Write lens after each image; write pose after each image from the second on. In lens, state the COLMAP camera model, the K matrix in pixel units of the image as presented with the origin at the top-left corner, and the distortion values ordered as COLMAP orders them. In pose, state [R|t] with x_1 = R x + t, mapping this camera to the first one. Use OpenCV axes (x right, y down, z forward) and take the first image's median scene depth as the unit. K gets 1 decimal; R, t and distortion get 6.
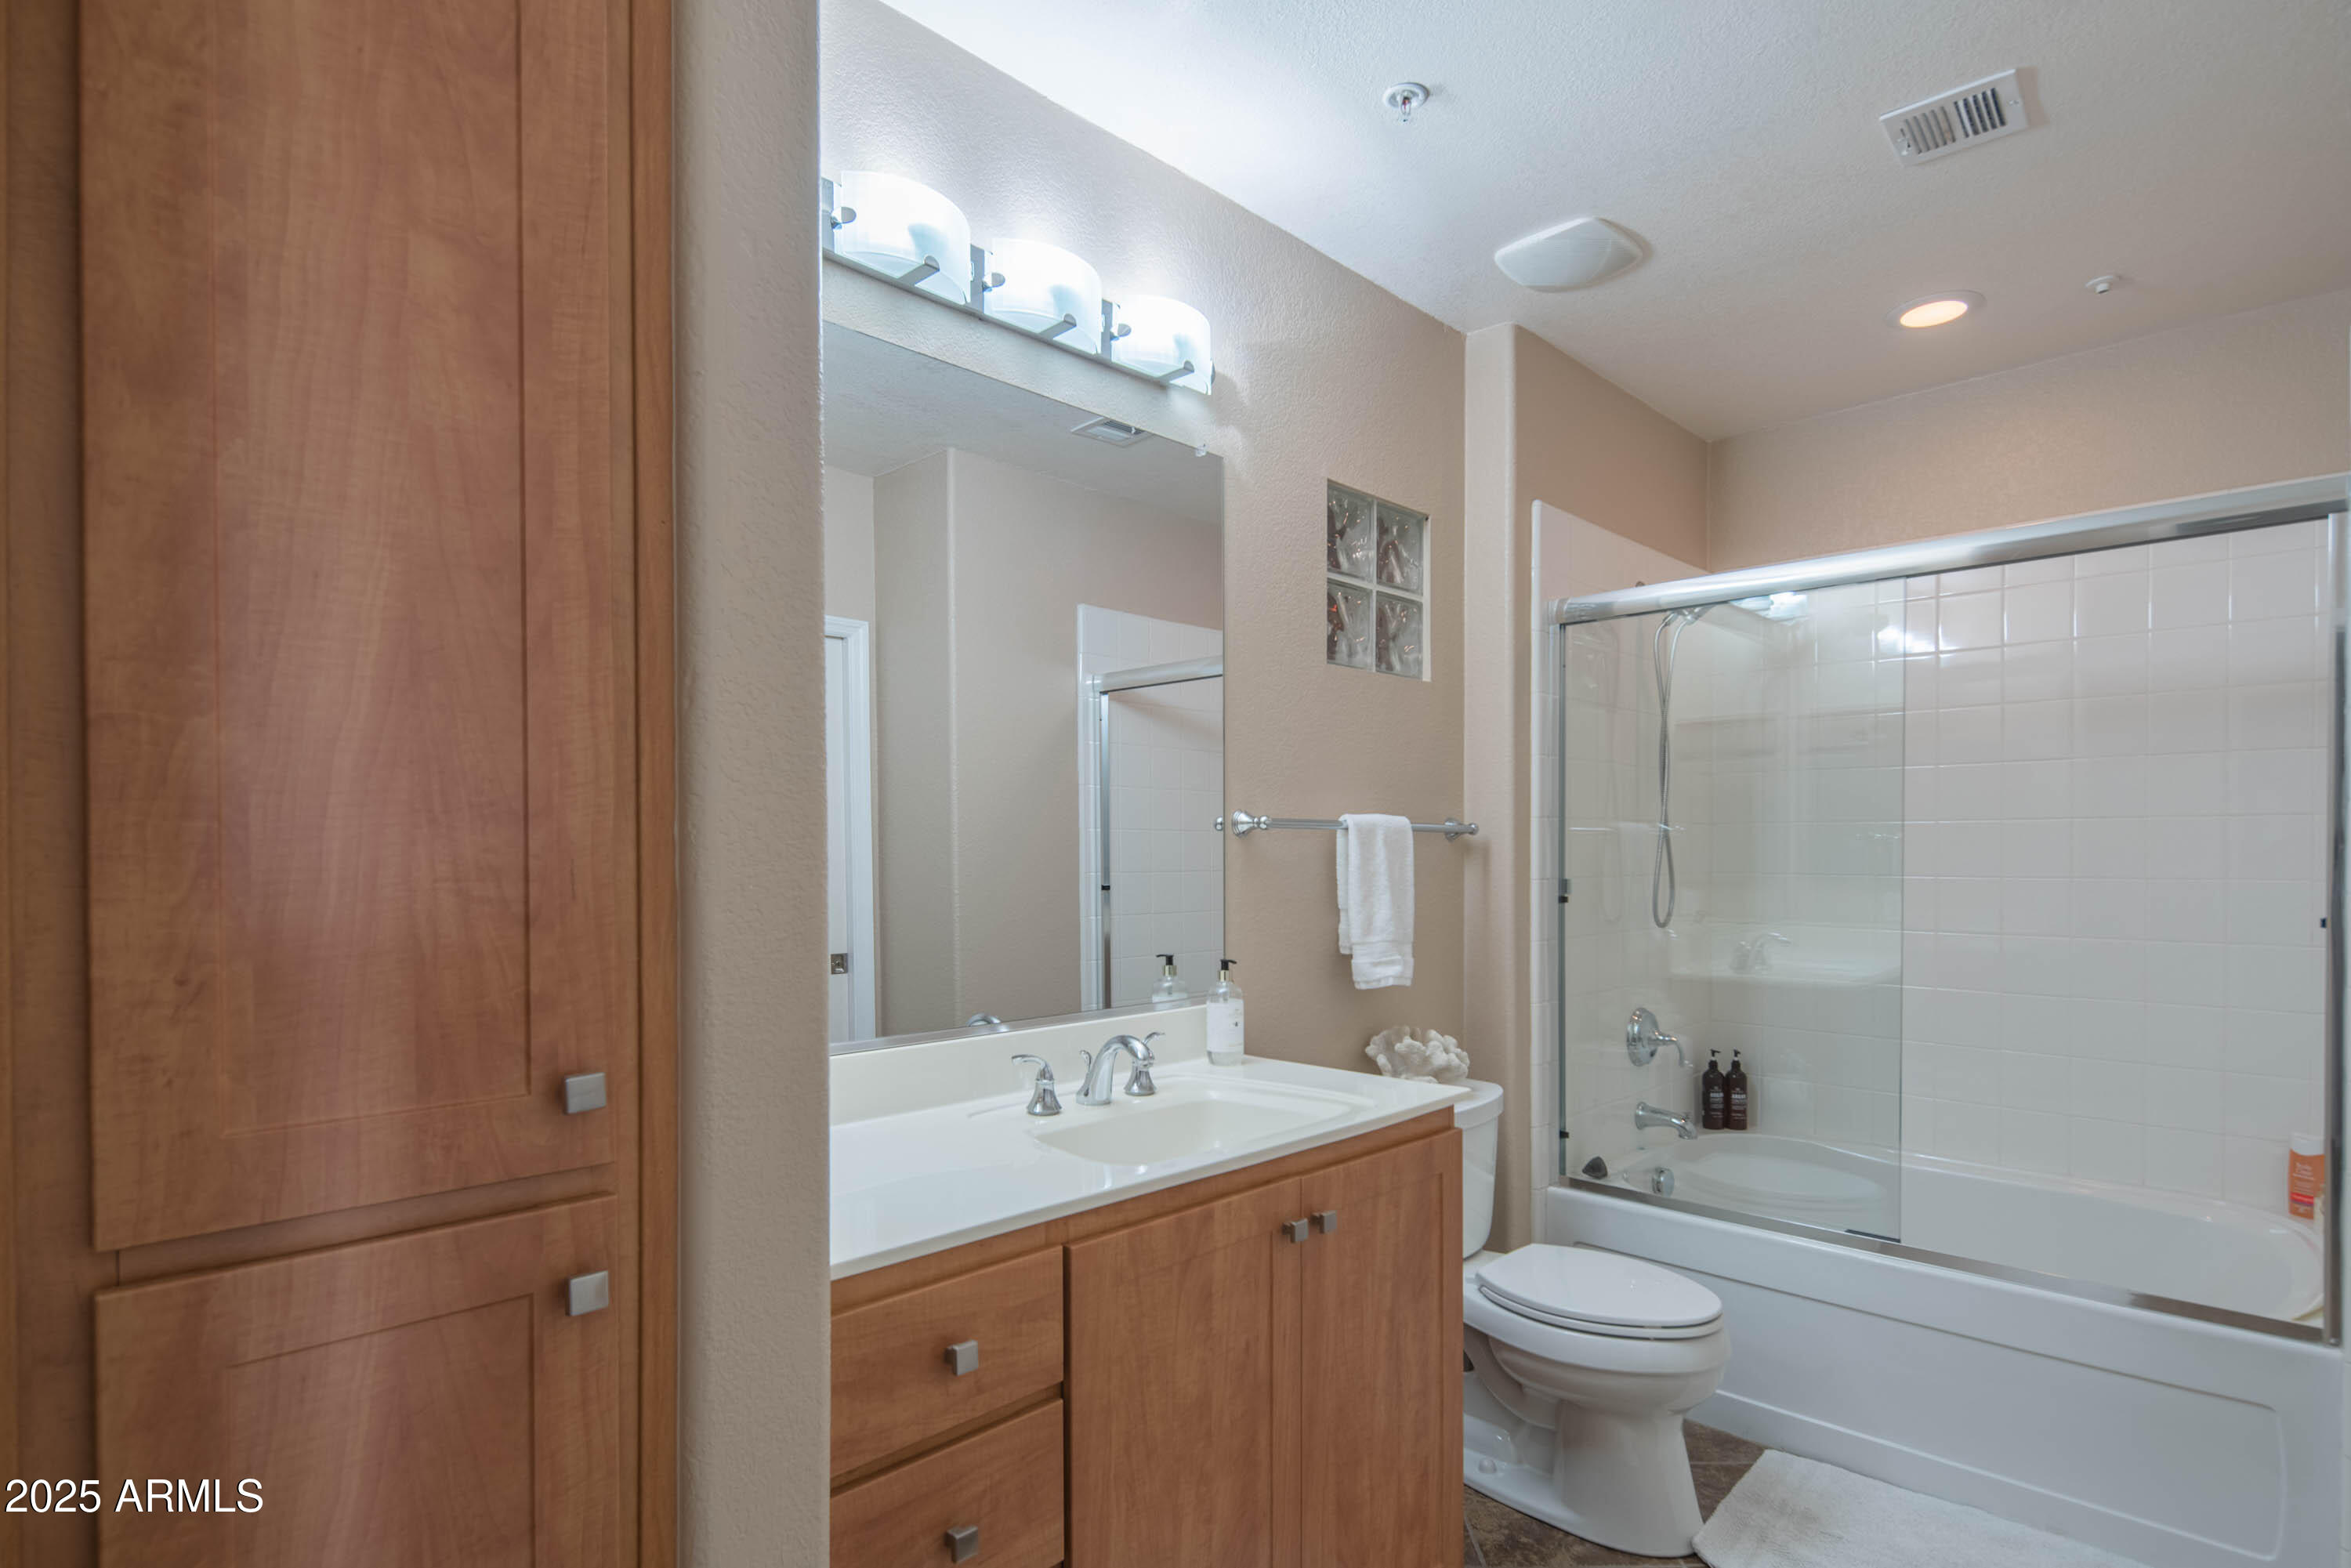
lens RADIAL K [[1163.6, 0, 1317.4], [0, 1163.6, 865.4], [0, 0, 1]] dist [0.006663, -0.004256]
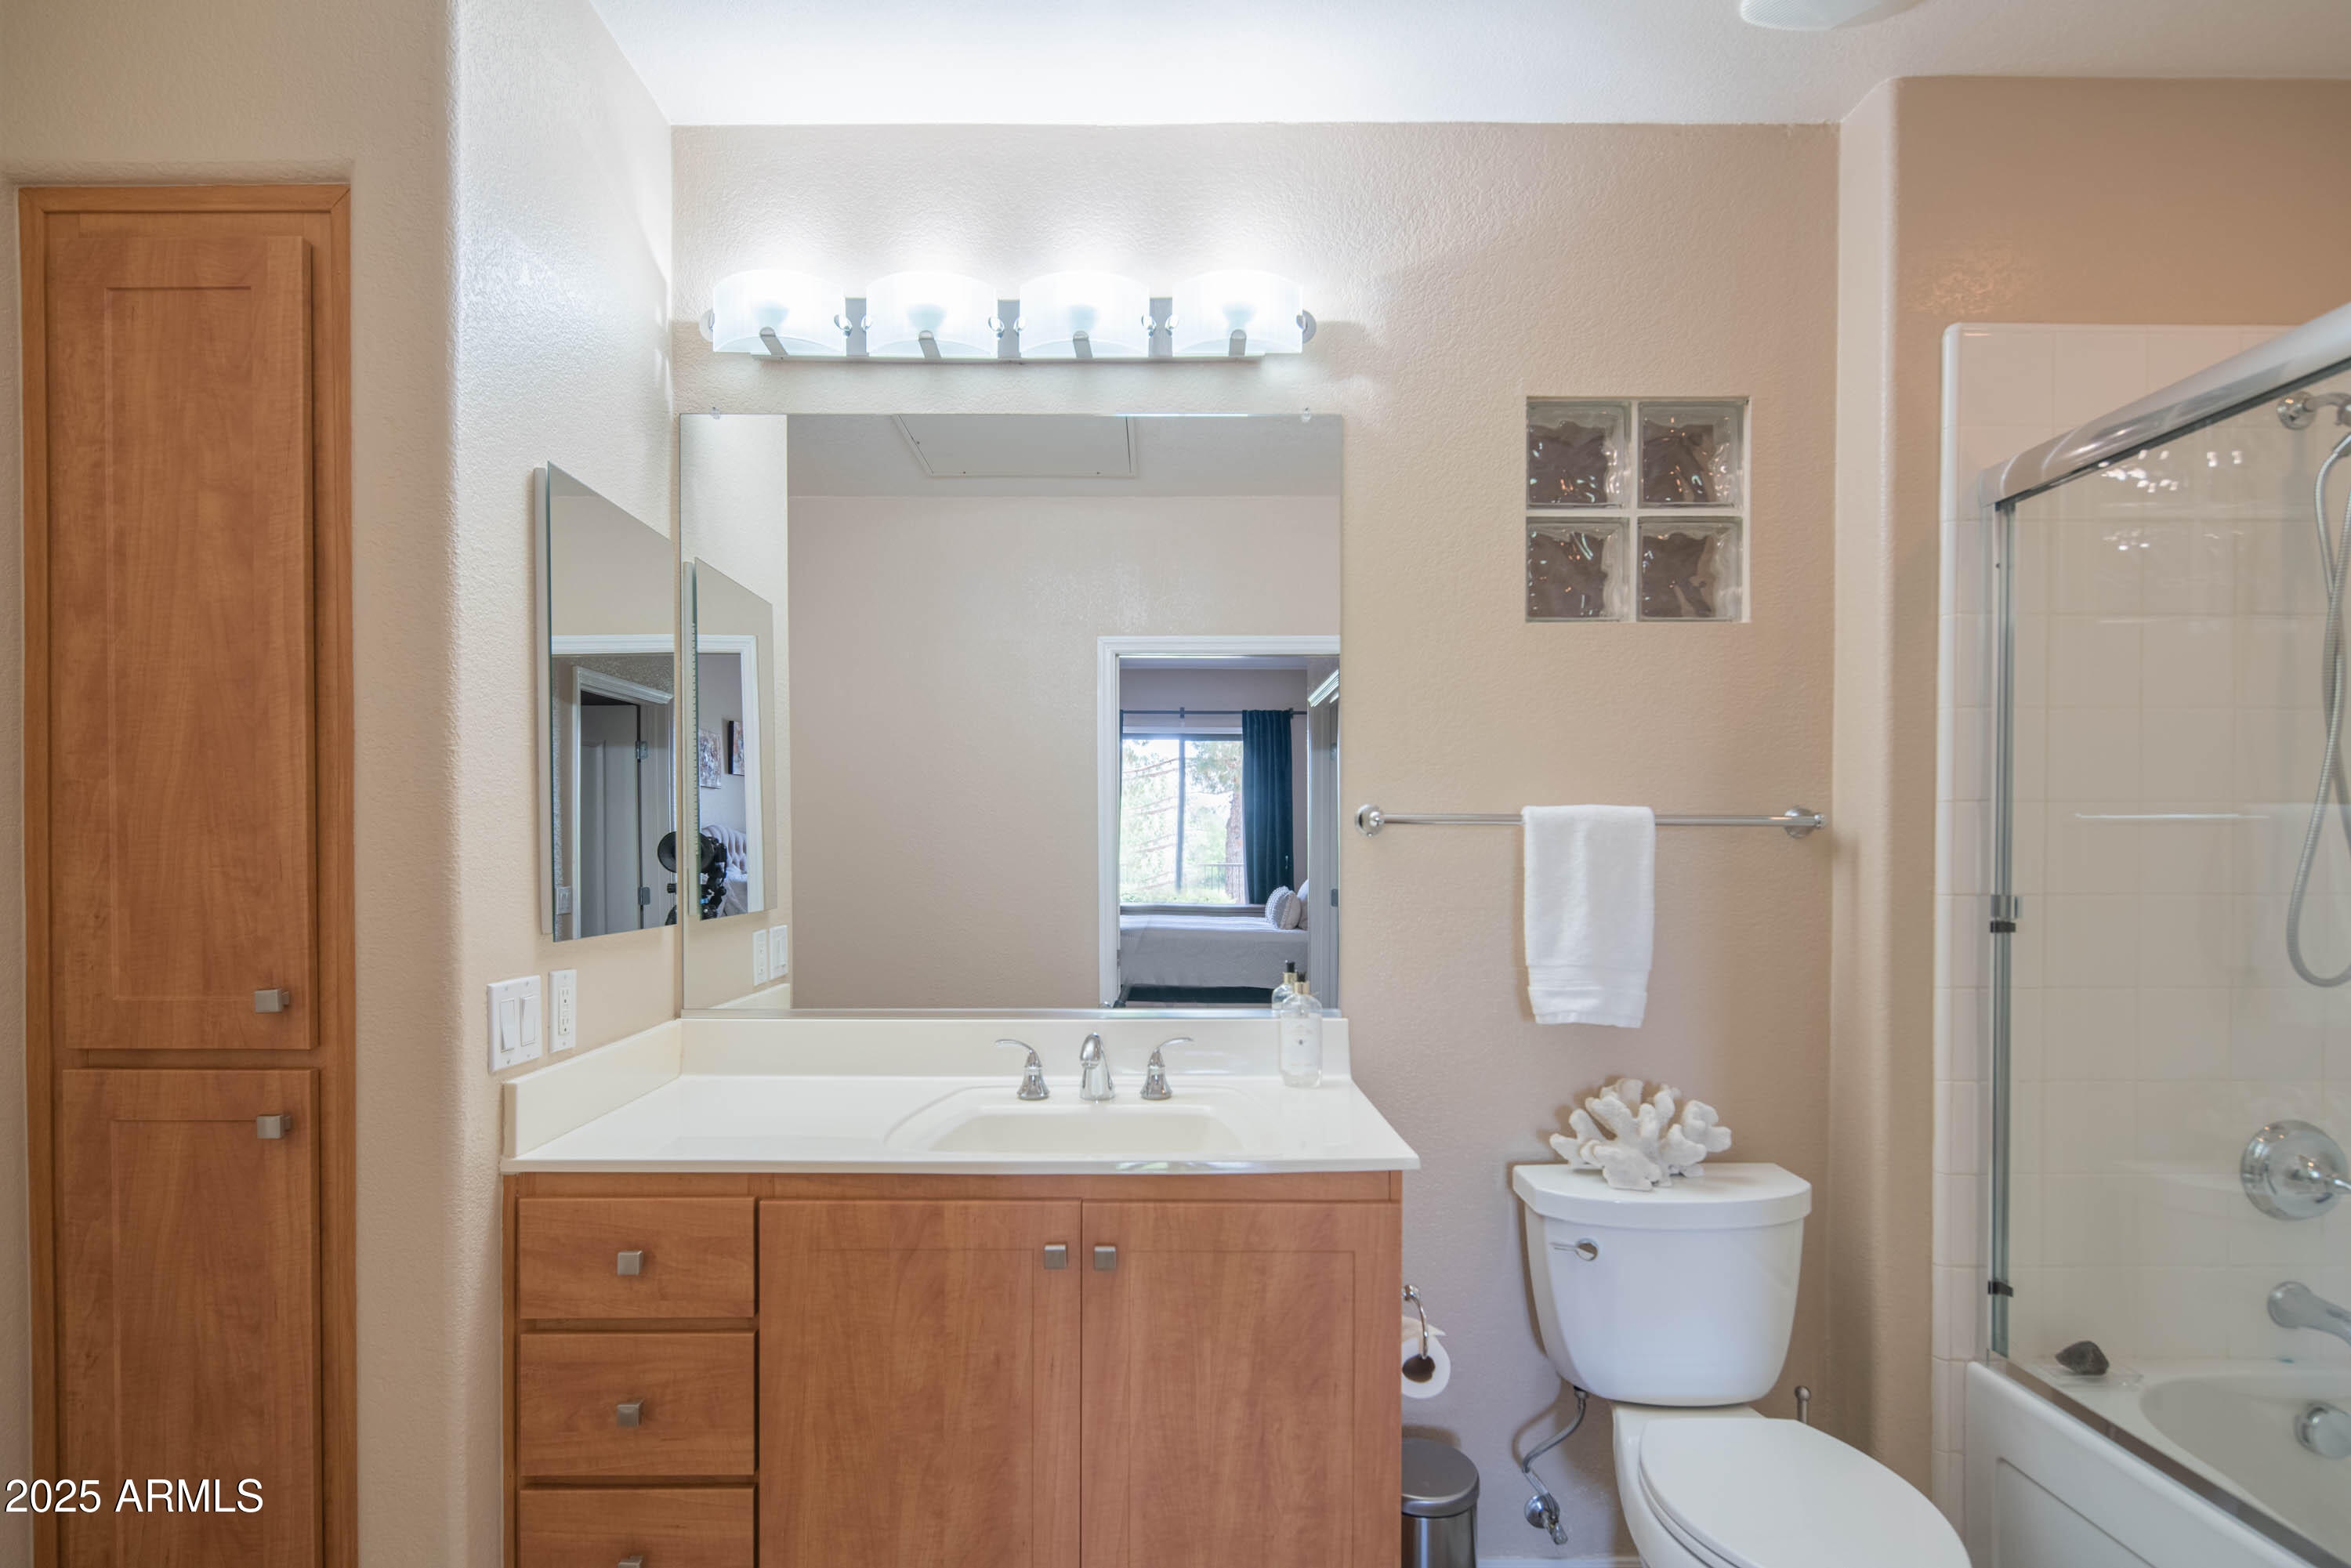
lens RADIAL K [[1163.6, 0, 1192.0], [0, 1163.6, 869.6], [0, 0, 1]] dist [0.006663, -0.004256]
pose [[0.681505, 0.011969, -0.731716, 0.639671], [-0.010578, 0.999923, 0.006504, -0.003782], [0.731737, 0.003307, 0.681579, 0.383436]]
